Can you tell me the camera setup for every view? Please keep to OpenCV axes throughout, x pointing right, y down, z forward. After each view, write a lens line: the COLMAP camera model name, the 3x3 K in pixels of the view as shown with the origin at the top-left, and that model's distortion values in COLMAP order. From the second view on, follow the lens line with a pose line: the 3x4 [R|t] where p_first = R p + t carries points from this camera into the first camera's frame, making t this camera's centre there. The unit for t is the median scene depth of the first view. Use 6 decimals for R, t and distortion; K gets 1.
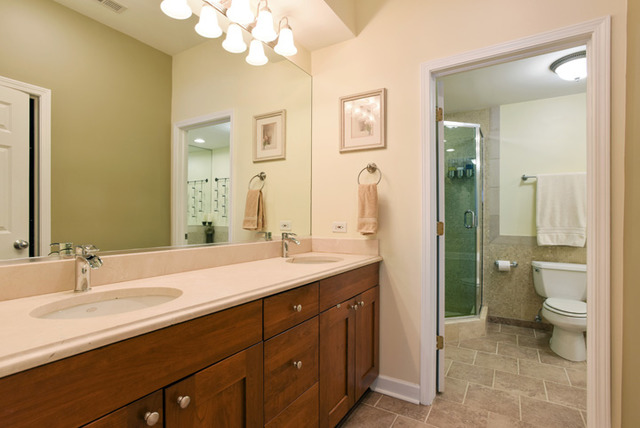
lens RADIAL K [[322.8, 0, 307.8], [0, 322.8, 216.2], [0, 0, 1]] dist [-0.060827, 0.026311]
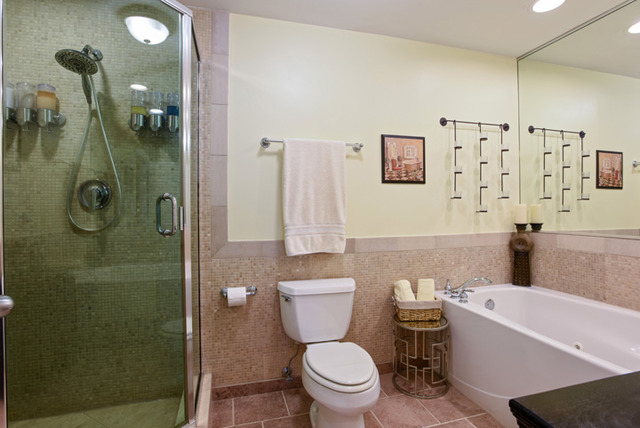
lens RADIAL K [[337.6, 0, 320.0], [0, 337.6, 214.0], [0, 0, 1]] dist [-0.042945, 0.000169]
pose [[0.675258, -0.014126, 0.737446, 0.290500], [0.006460, 0.999892, 0.013238, 0.004394], [-0.737553, -0.004175, 0.675276, 0.499920]]
